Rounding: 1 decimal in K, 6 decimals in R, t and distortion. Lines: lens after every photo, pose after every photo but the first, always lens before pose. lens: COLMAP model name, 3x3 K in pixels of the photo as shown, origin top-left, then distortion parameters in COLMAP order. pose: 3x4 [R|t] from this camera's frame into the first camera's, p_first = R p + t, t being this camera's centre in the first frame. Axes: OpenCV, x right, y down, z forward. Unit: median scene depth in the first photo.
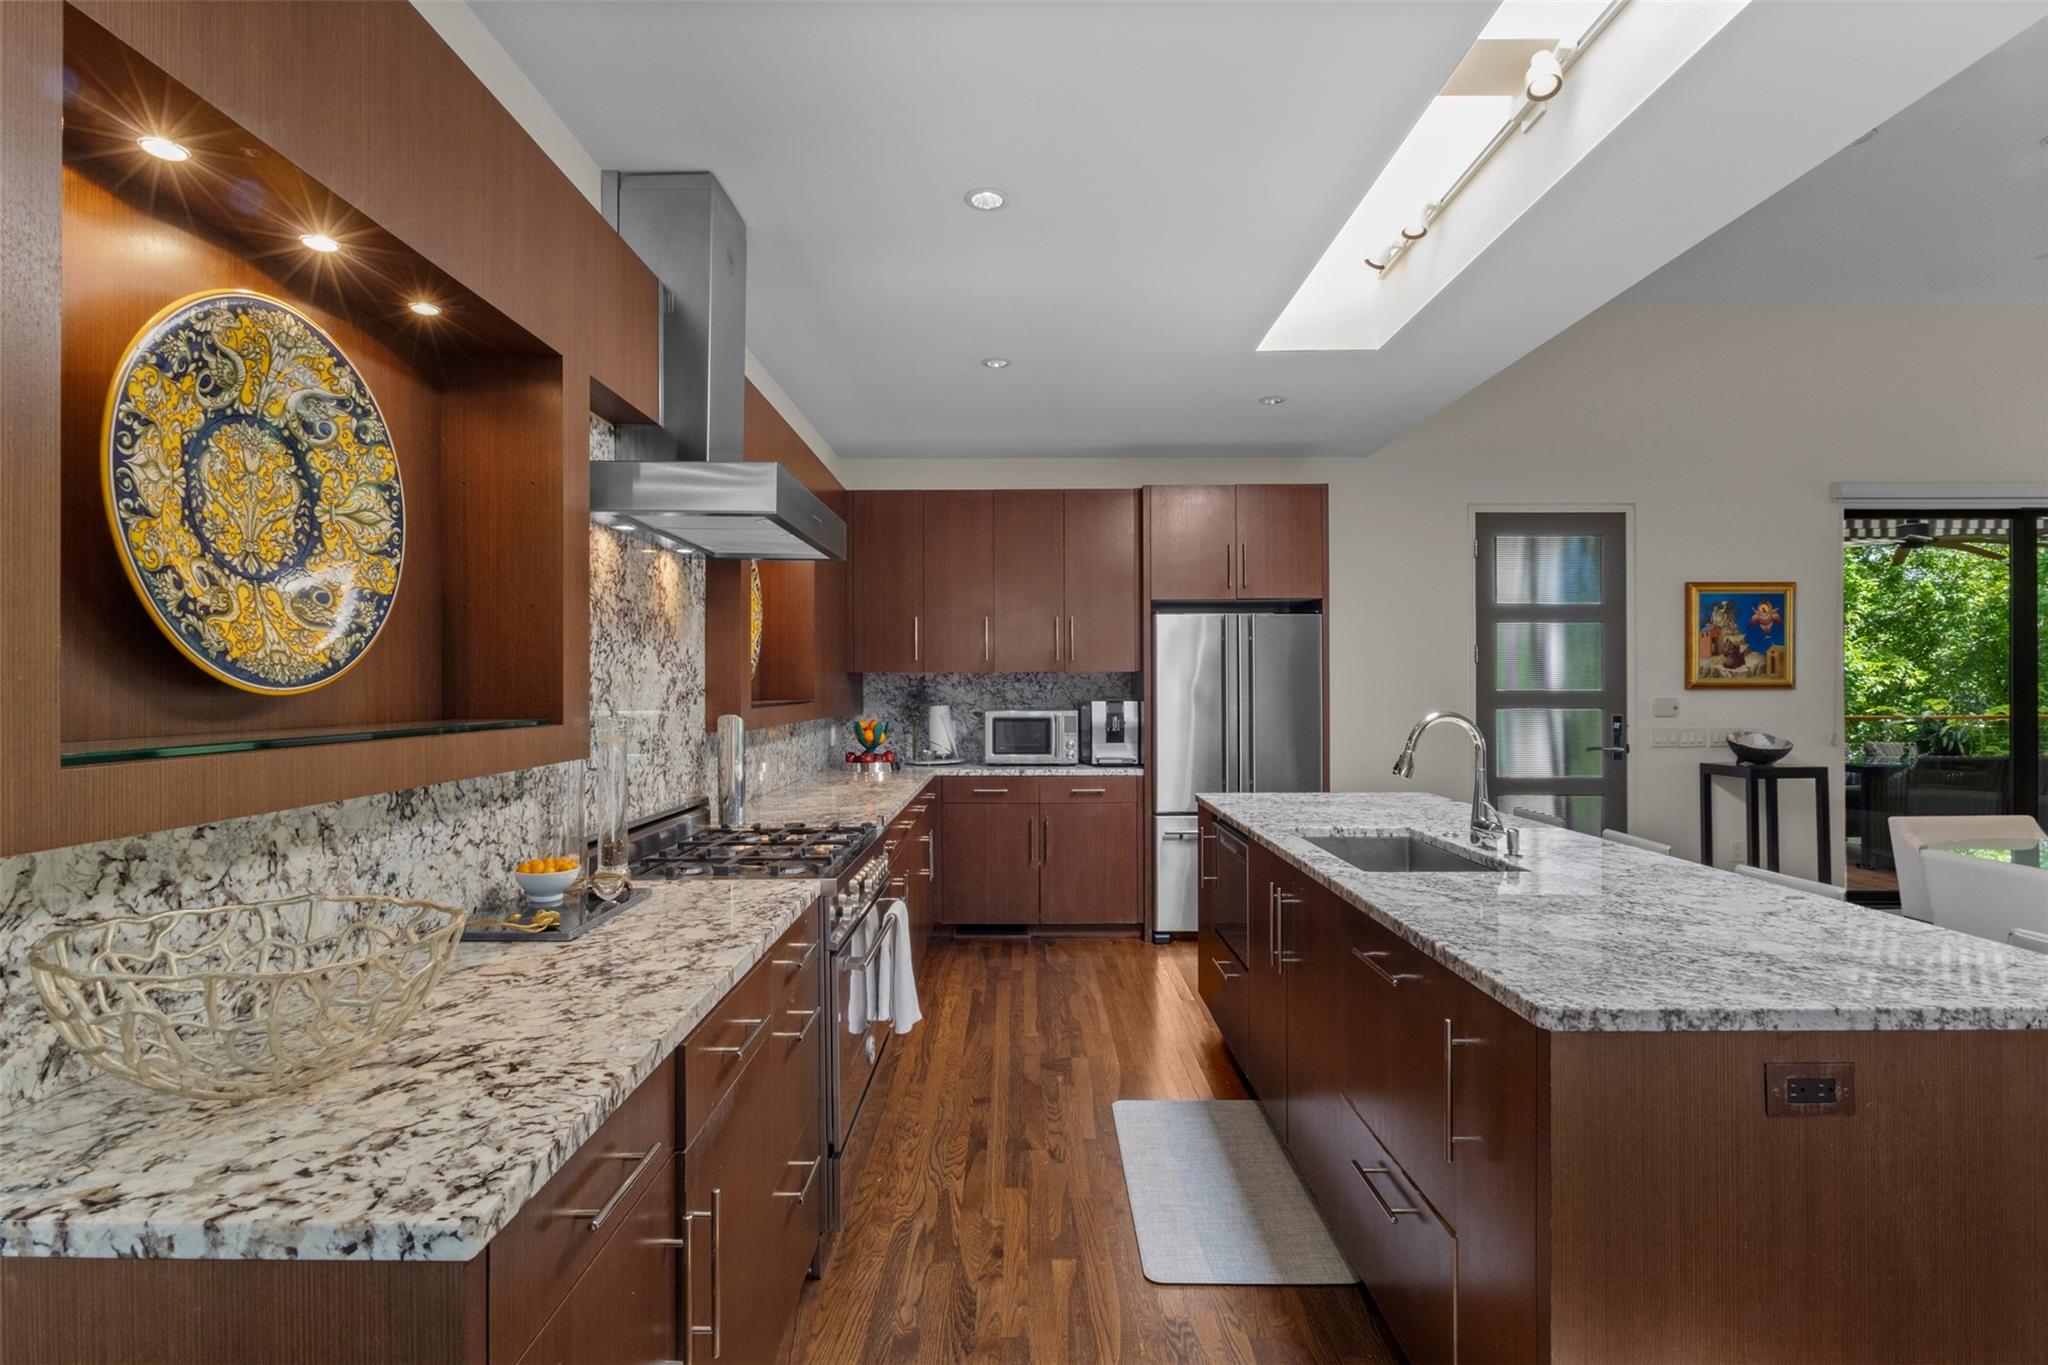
lens RADIAL K [[993.8, 0, 1017.7], [0, 993.8, 678.4], [0, 0, 1]] dist [-0.012196, 0.002919]
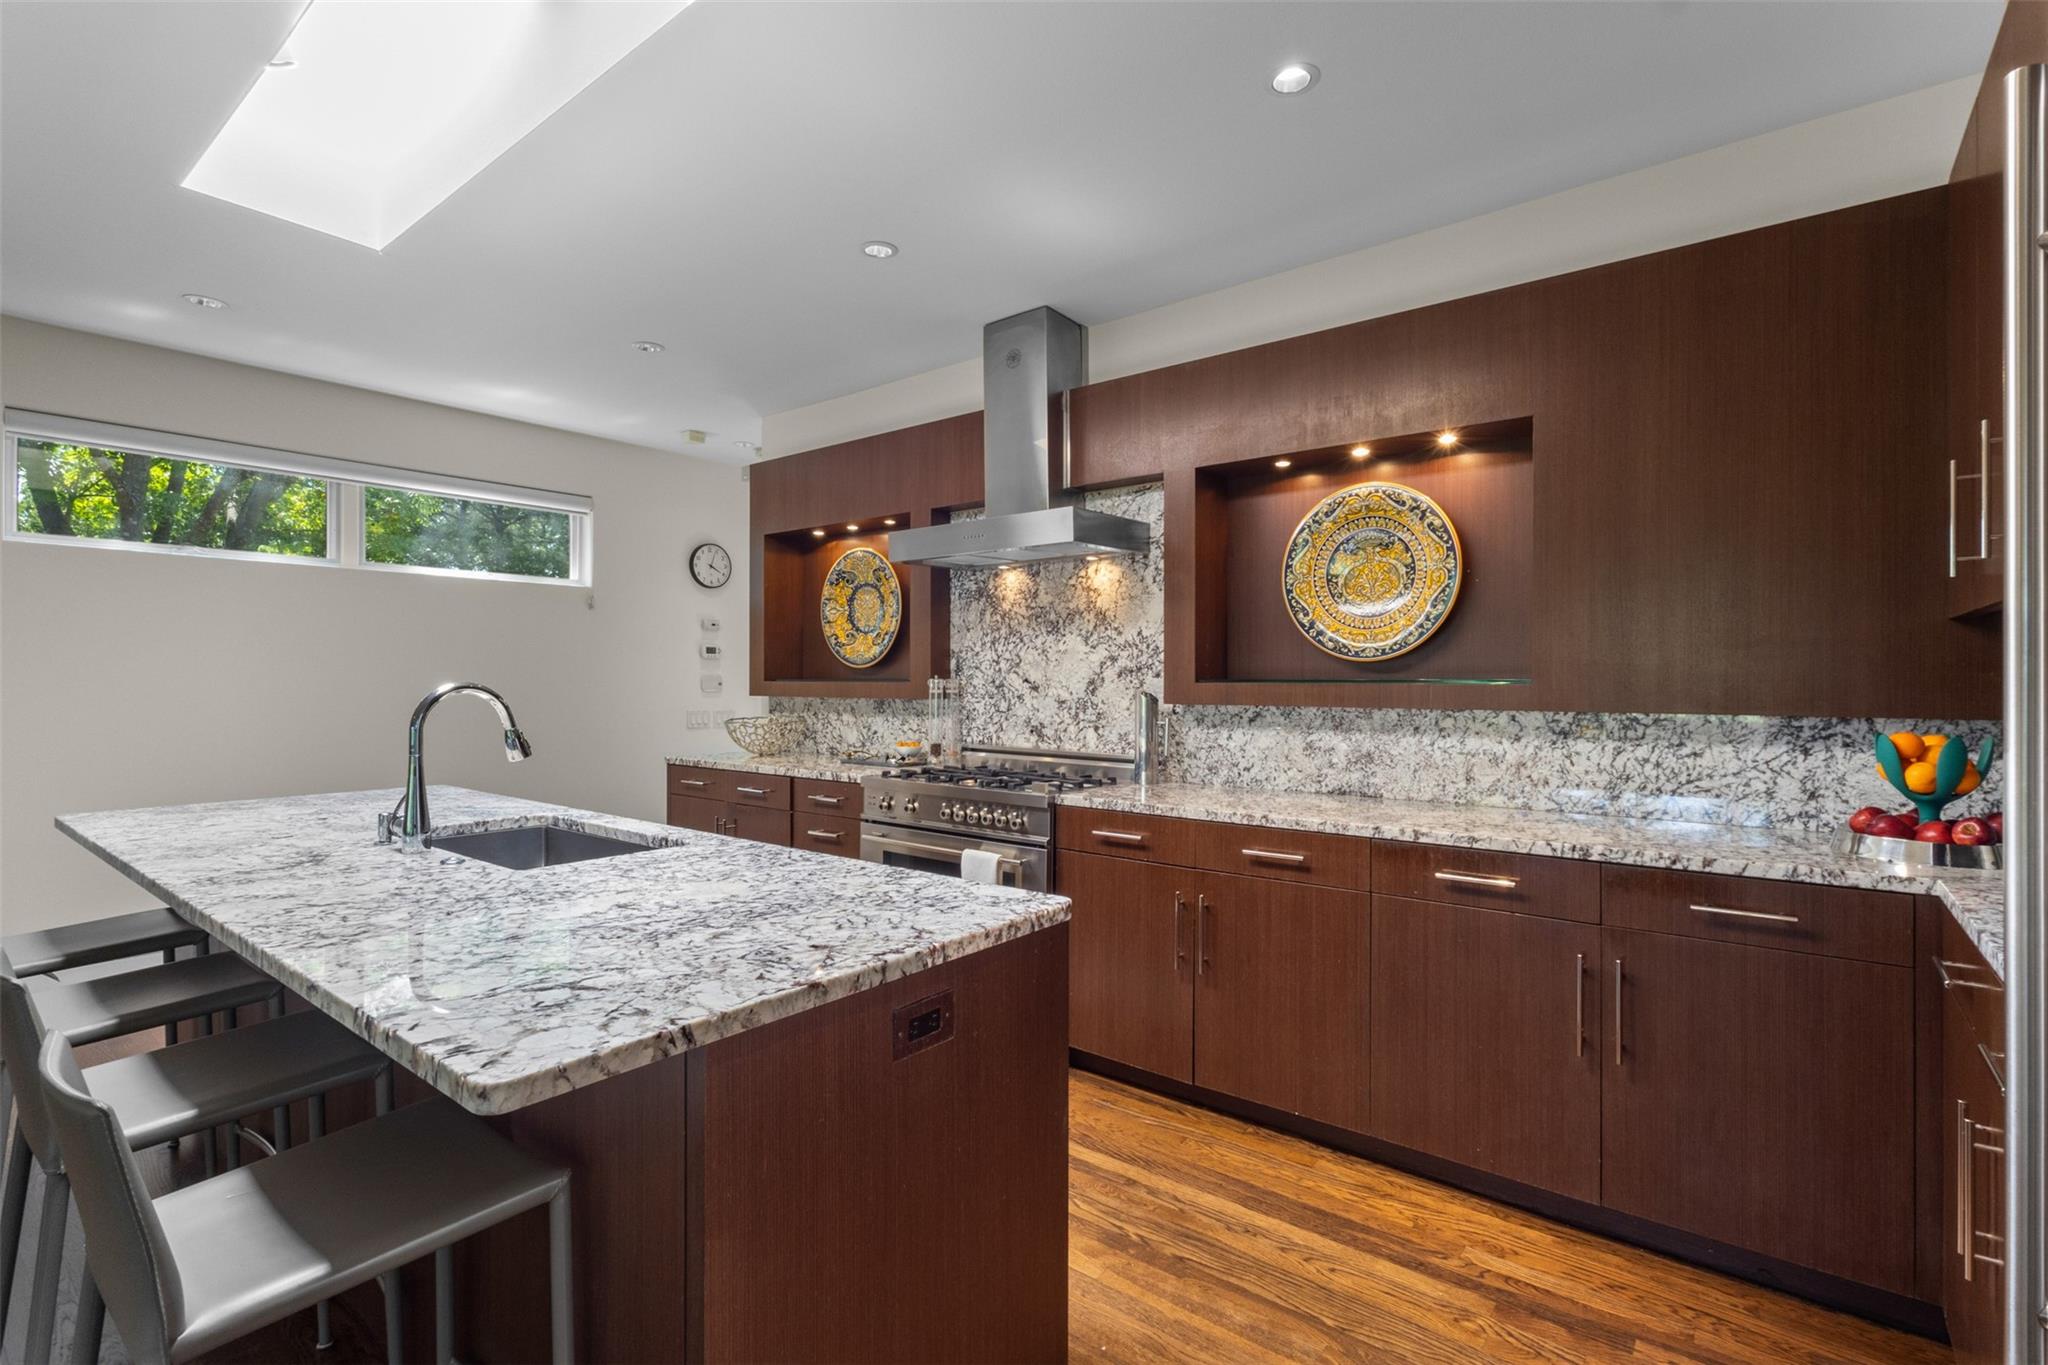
lens RADIAL K [[948.6, 0, 1027.8], [0, 948.6, 673.1], [0, 0, 1]] dist [0.003933, -0.000631]
pose [[-0.615688, -0.000838, -0.787990, 0.397638], [0.007803, 0.999944, -0.007160, 0.017297], [0.787952, -0.010557, -0.615647, 0.965146]]
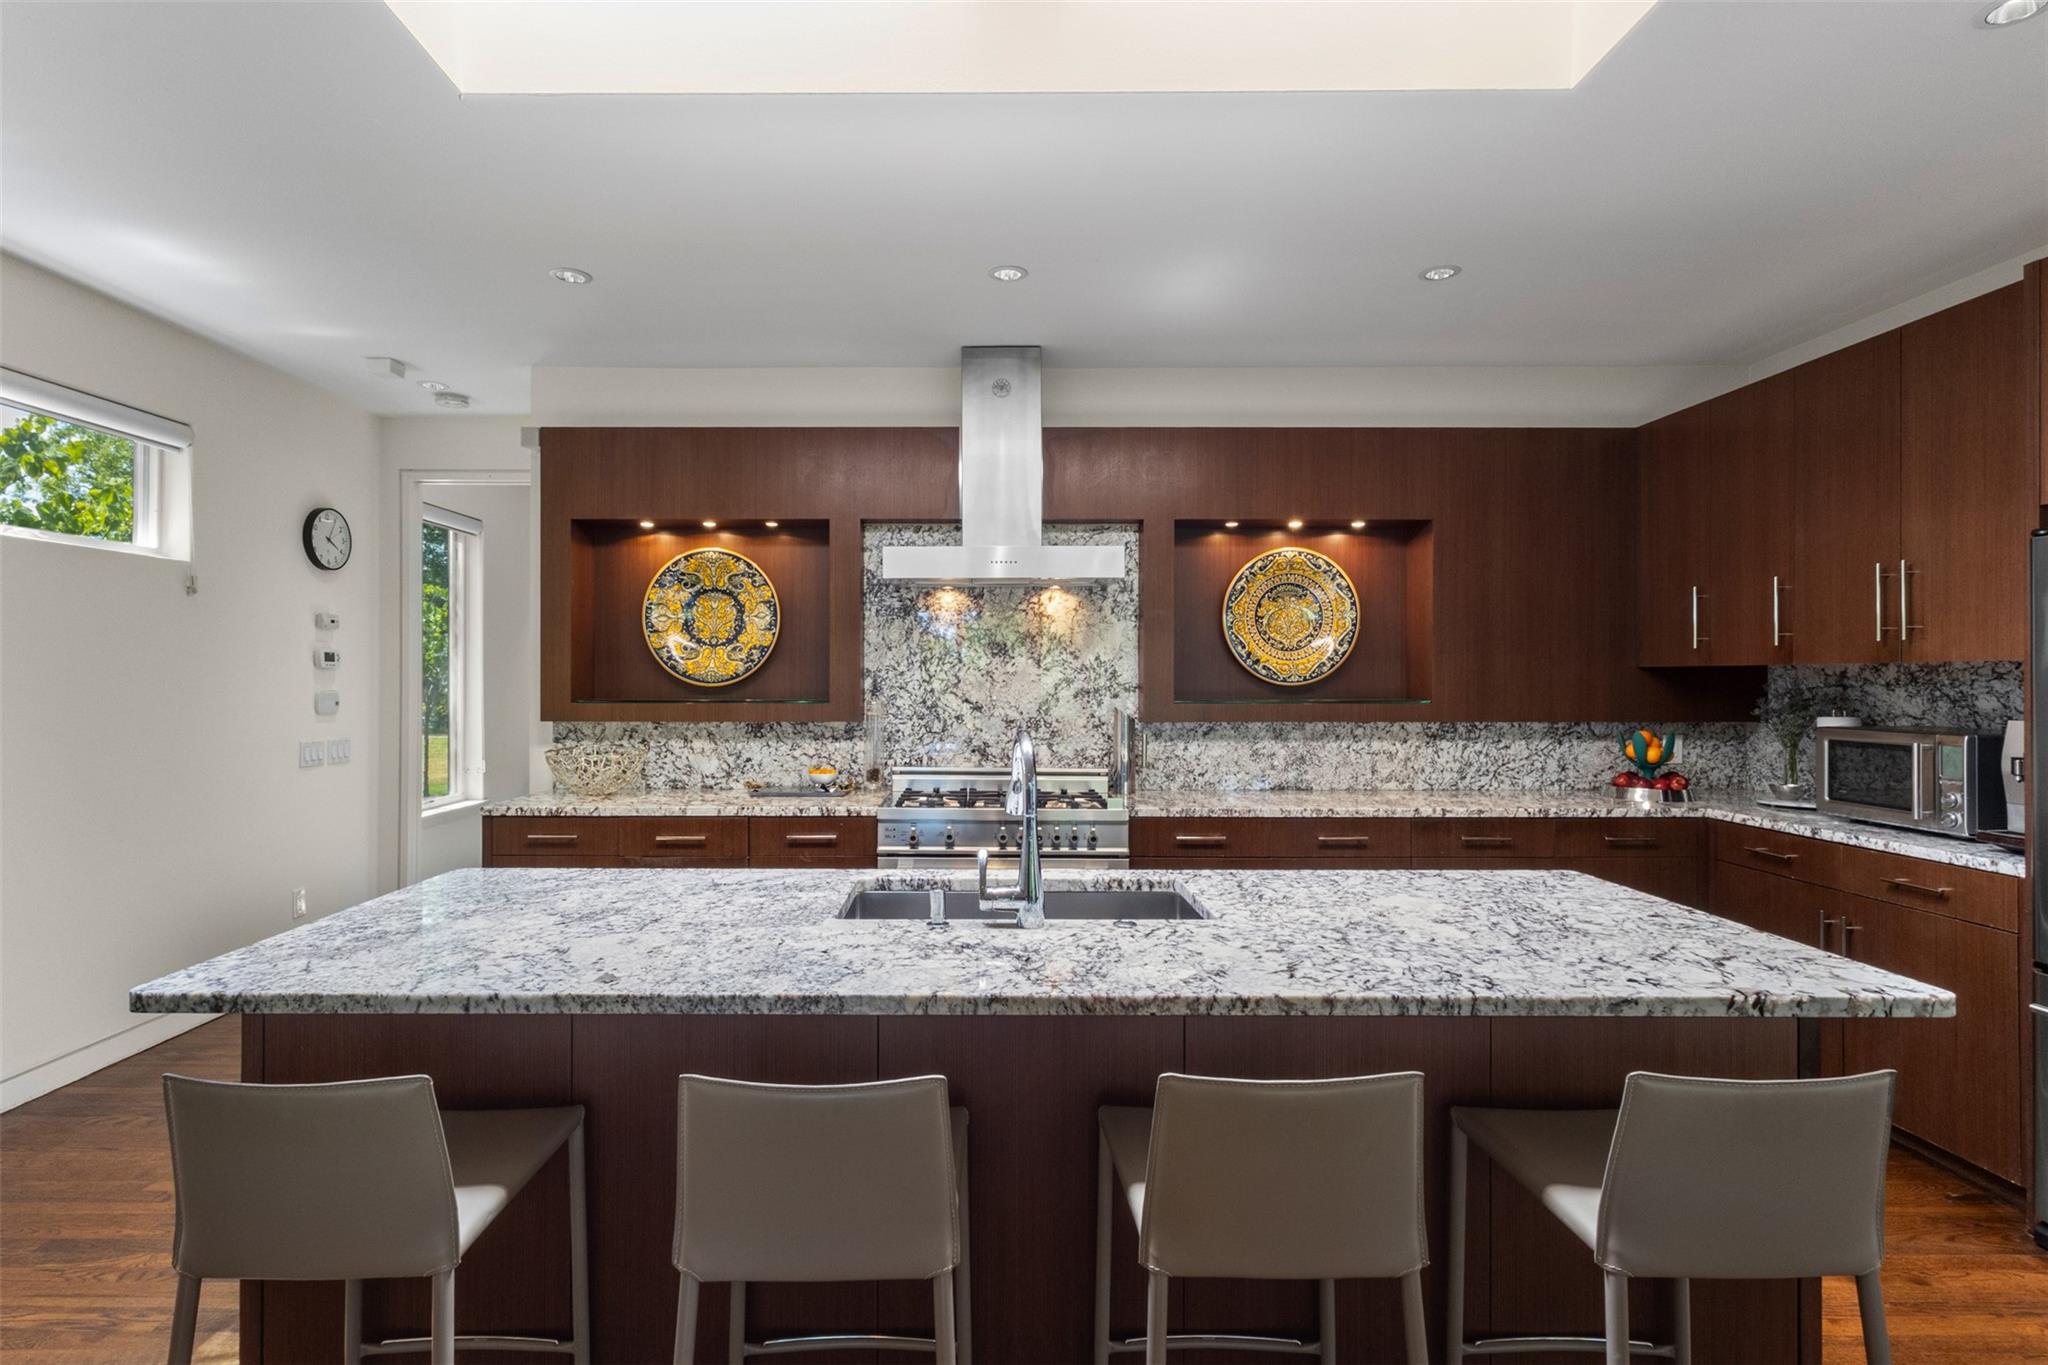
lens RADIAL K [[948.6, 0, 1005.2], [0, 948.6, 685.3], [0, 0, 1]] dist [0.003933, -0.000631]
pose [[0.010436, 0.008567, -0.999909, 0.569141], [0.006430, 0.999942, 0.008635, -0.001269], [0.999925, -0.006520, 0.010380, 0.519253]]
